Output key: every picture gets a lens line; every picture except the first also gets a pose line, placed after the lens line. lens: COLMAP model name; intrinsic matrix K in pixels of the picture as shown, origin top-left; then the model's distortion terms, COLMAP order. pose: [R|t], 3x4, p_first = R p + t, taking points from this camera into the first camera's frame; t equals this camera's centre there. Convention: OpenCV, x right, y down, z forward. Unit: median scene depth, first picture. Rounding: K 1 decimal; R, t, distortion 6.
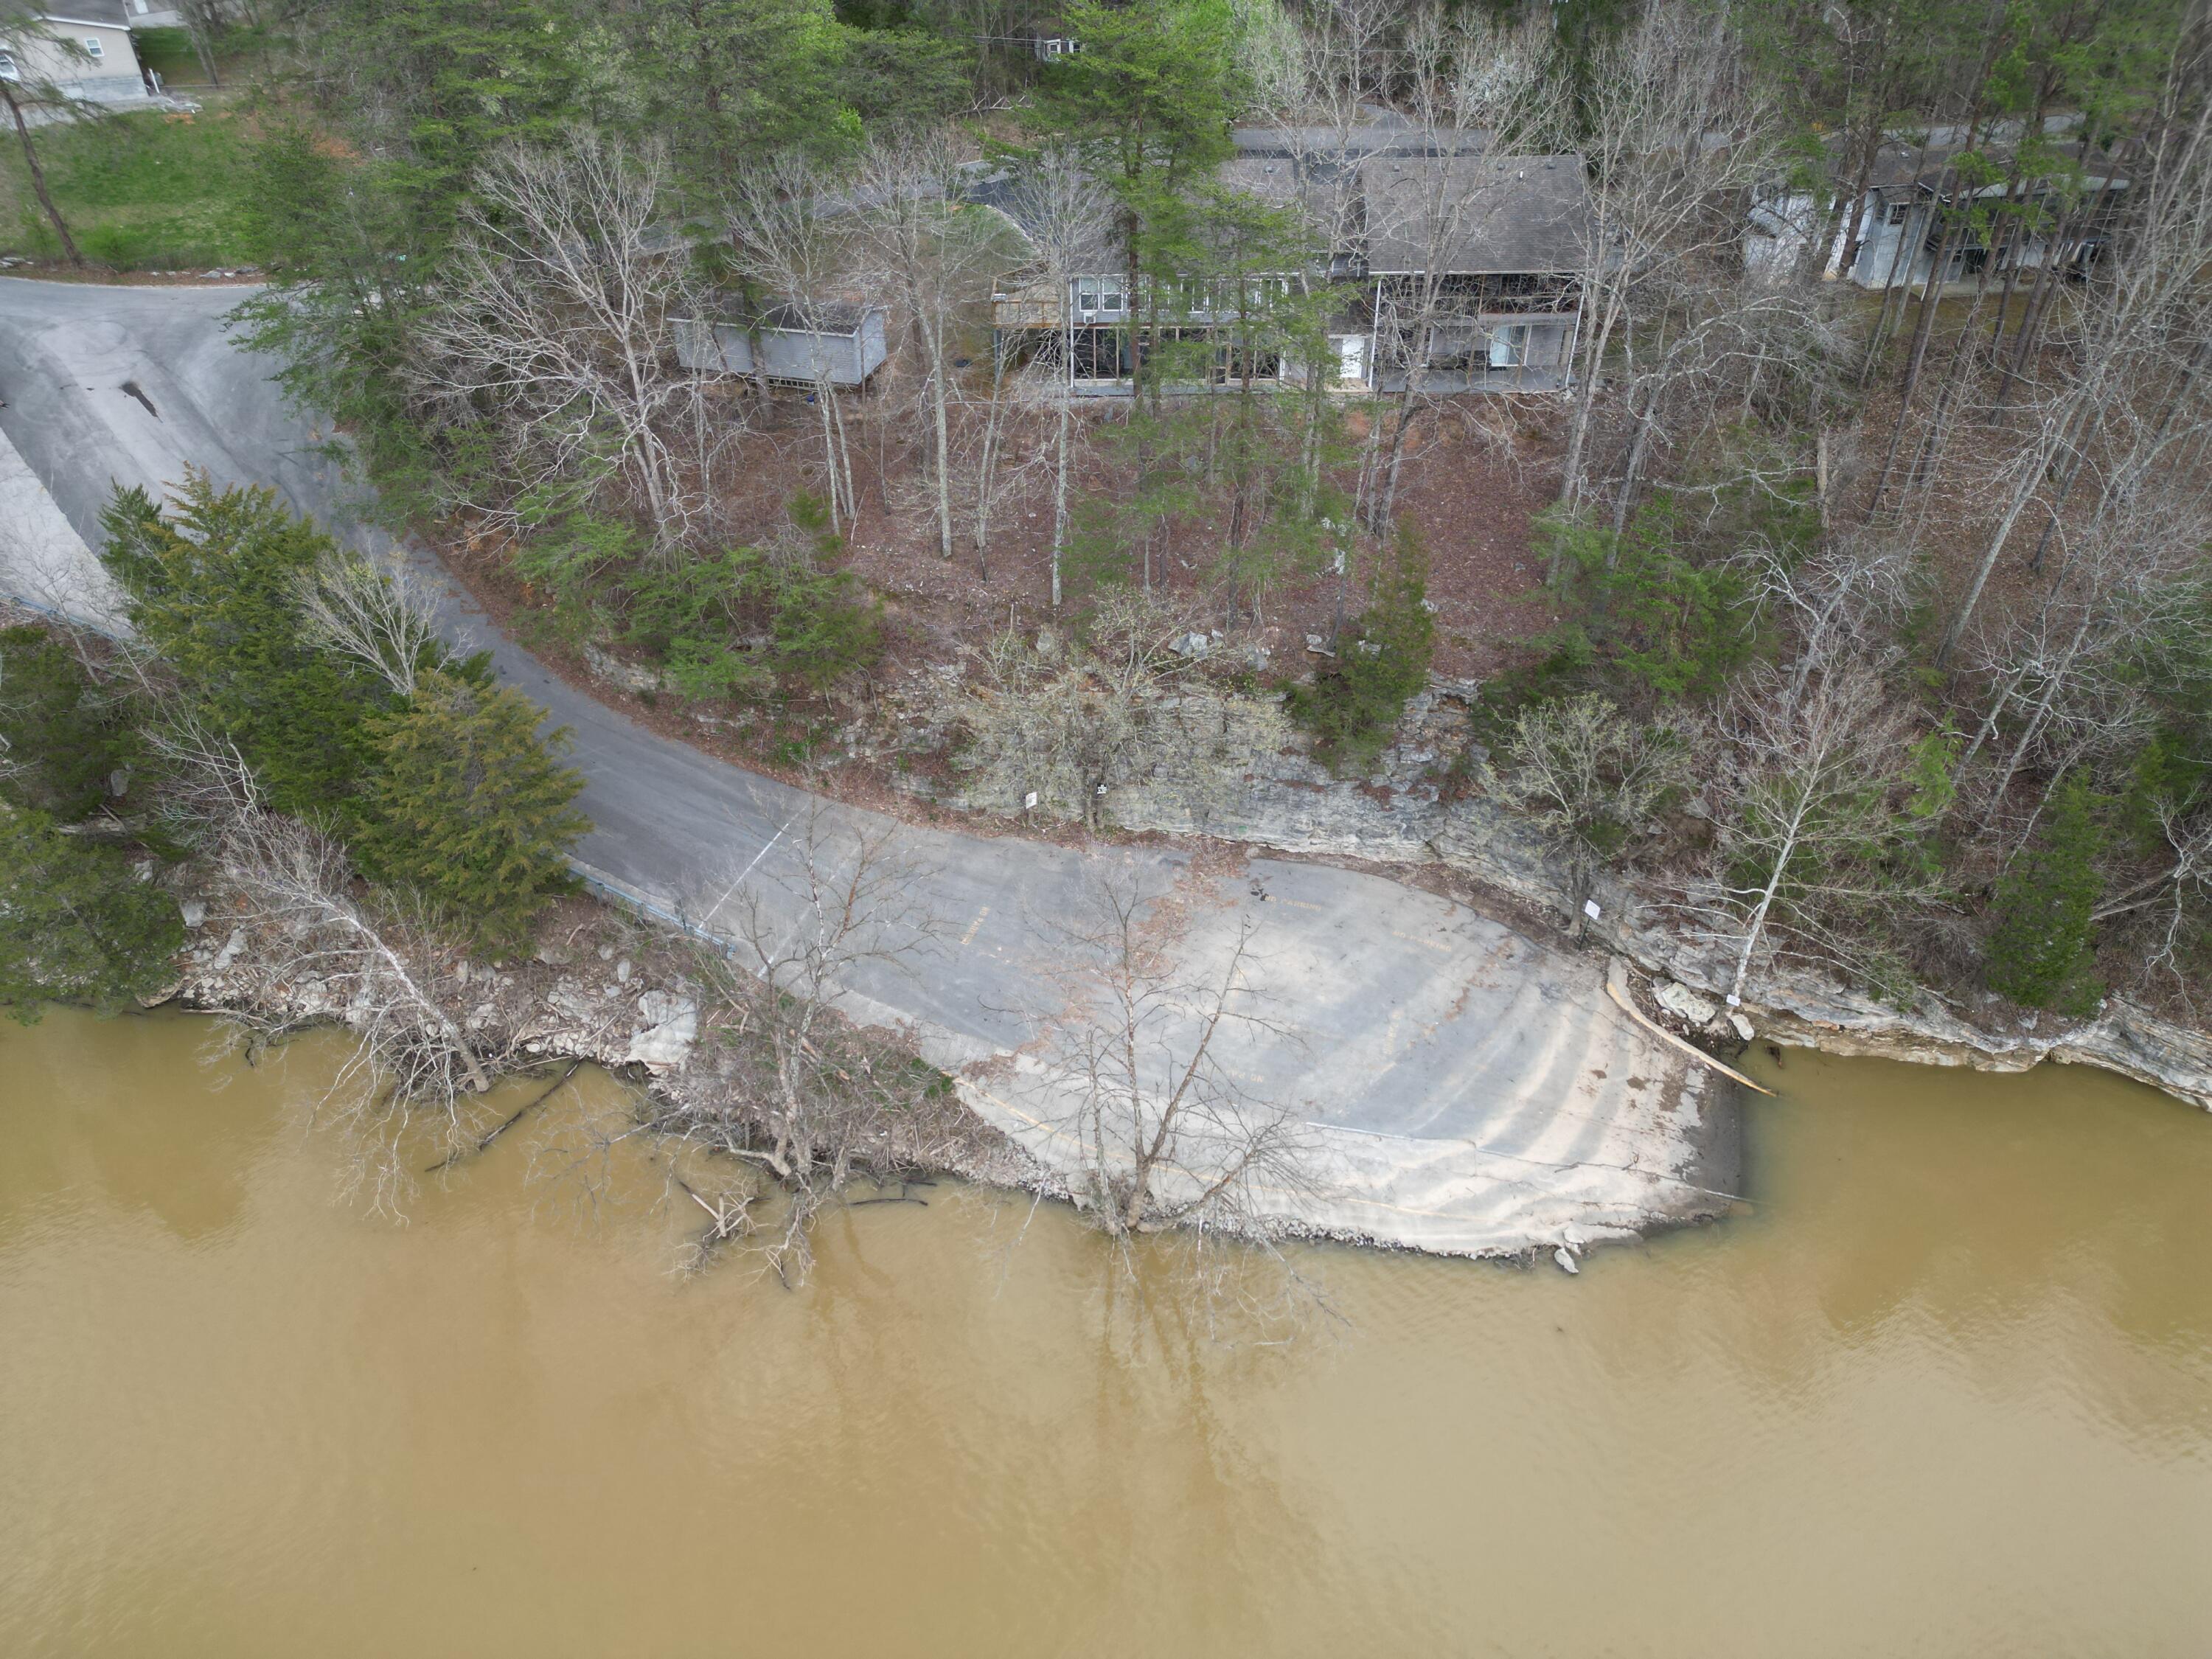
lens RADIAL K [[1526.7, 0, 1104.2], [0, 1526.7, 827.6], [0, 0, 1]] dist [0.042081, -0.003265]
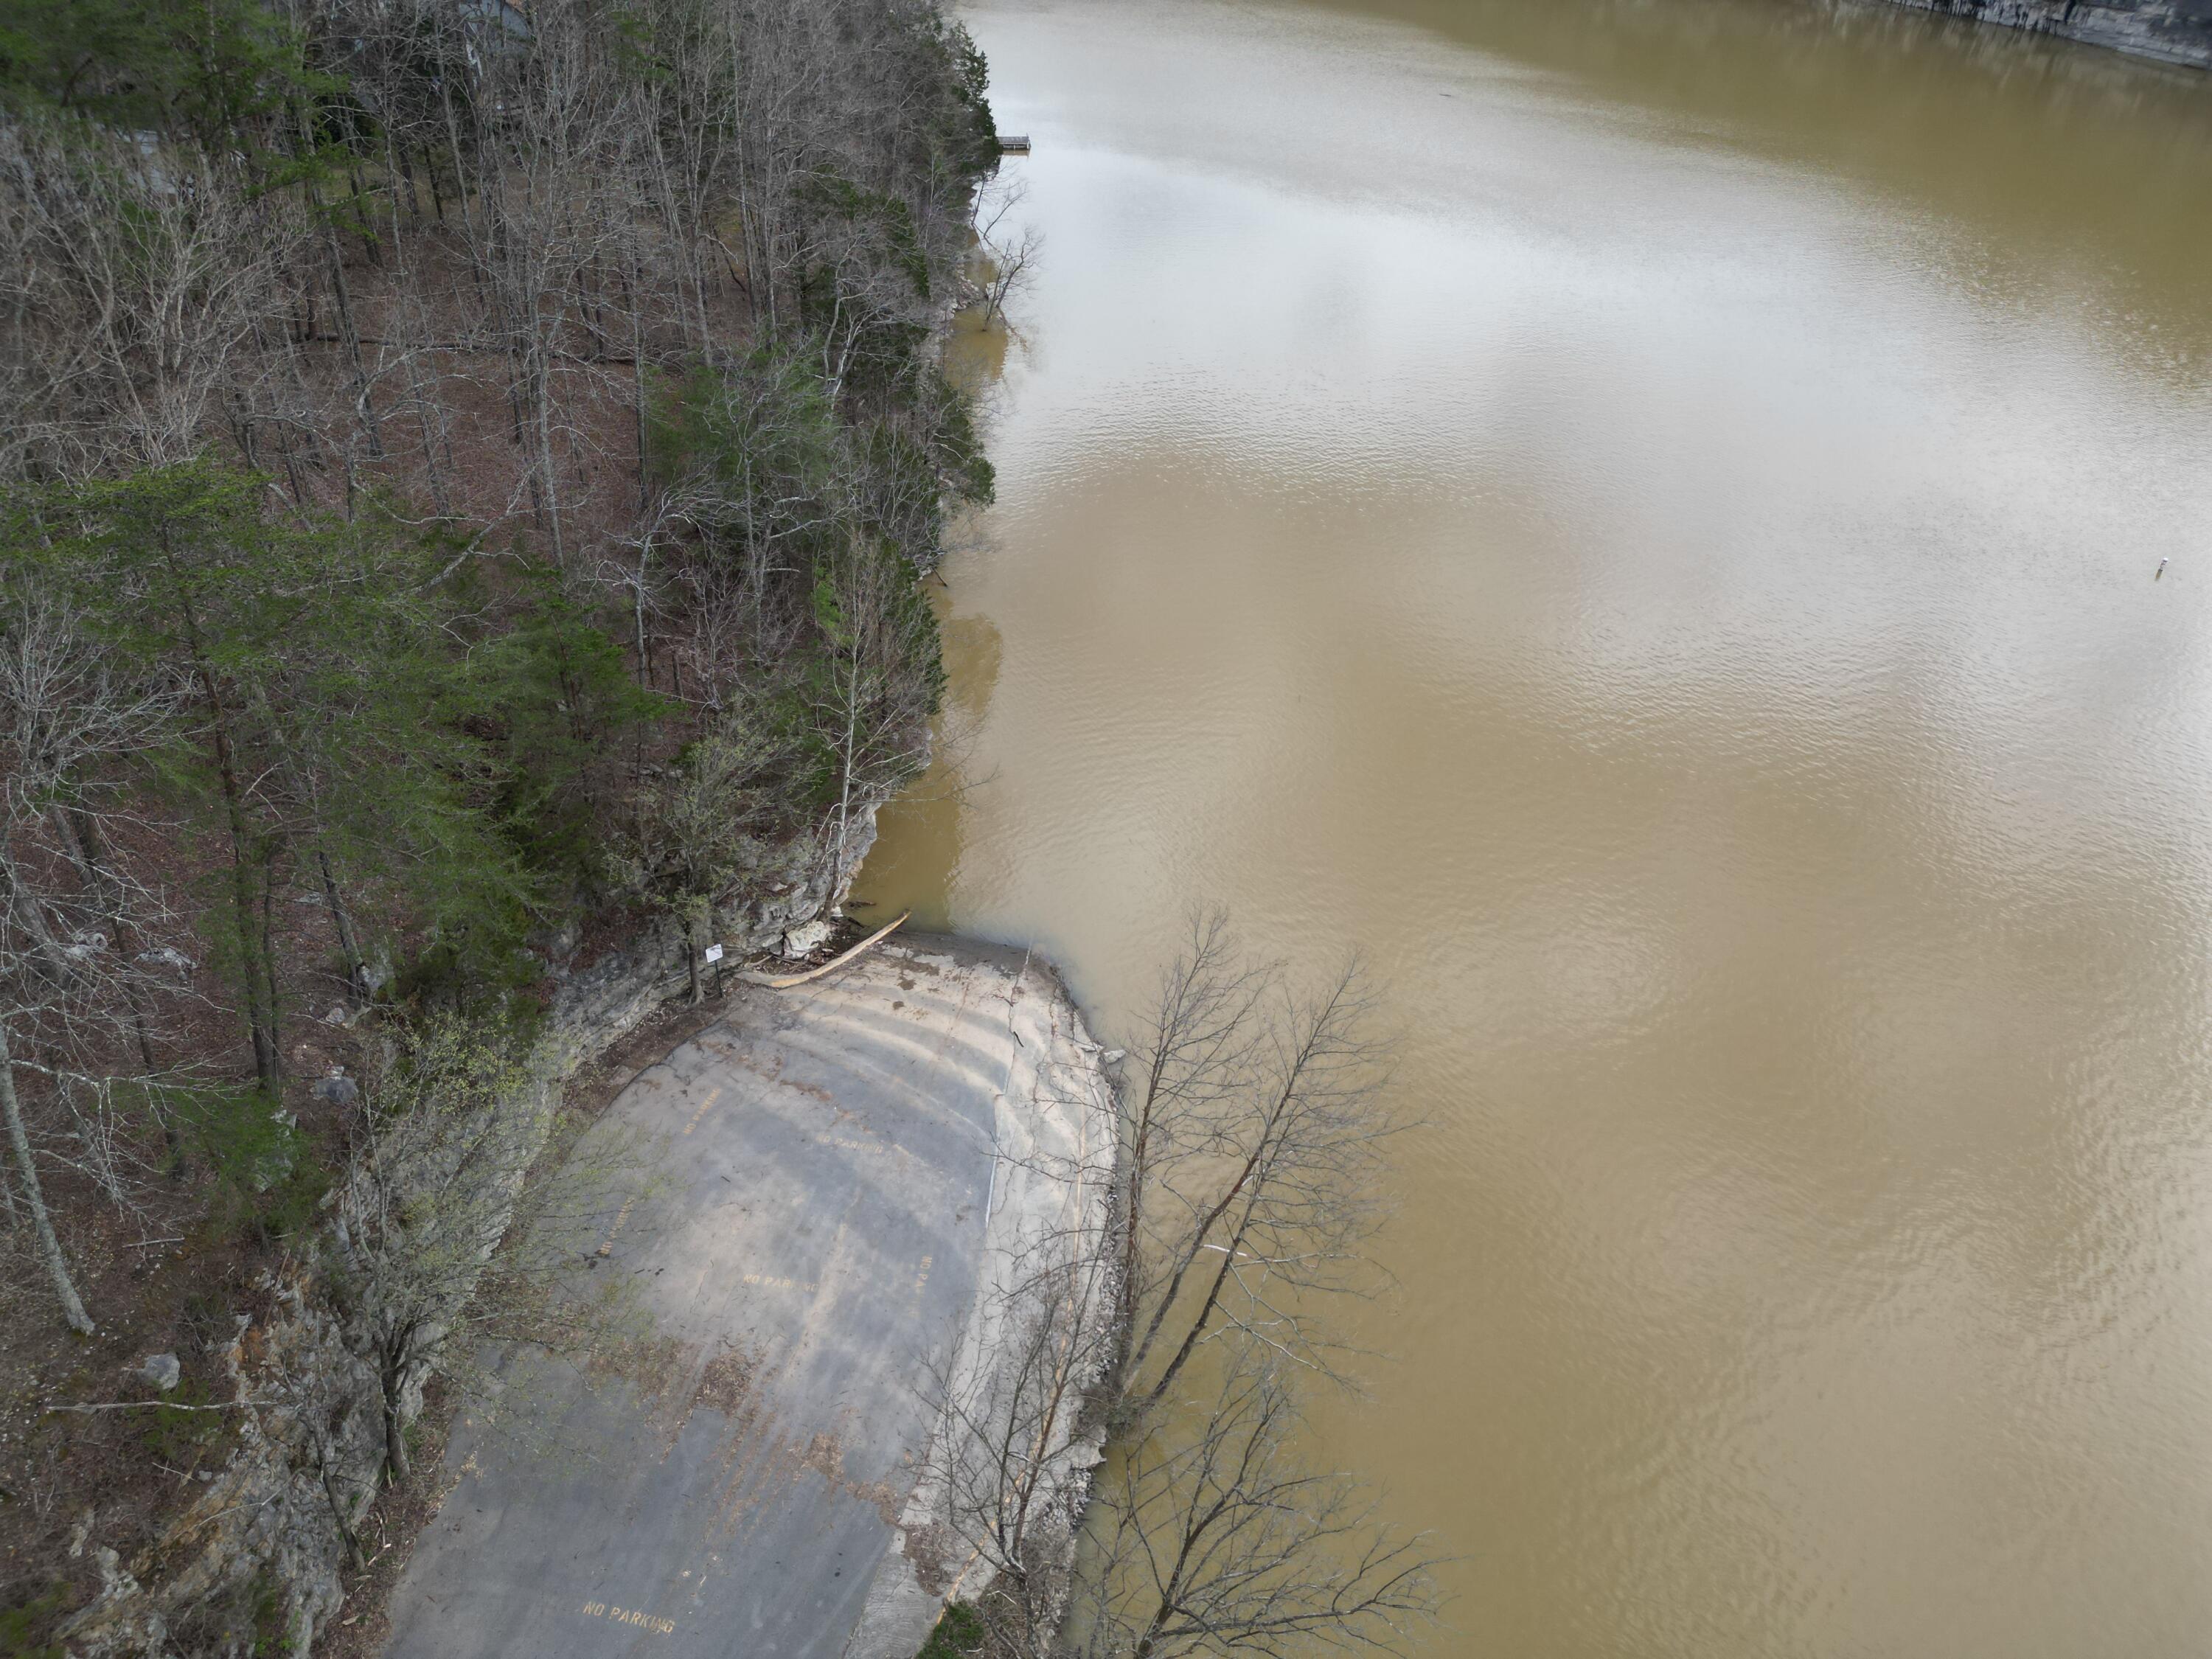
lens RADIAL K [[1526.7, 0, 1096.8], [0, 1526.7, 829.2], [0, 0, 1]] dist [0.042081, -0.003265]
pose [[-0.106726, -0.582311, 0.805930, -0.456593], [0.589265, 0.615830, 0.522991, -0.375139], [-0.800860, 0.530723, 0.277410, 0.545274]]
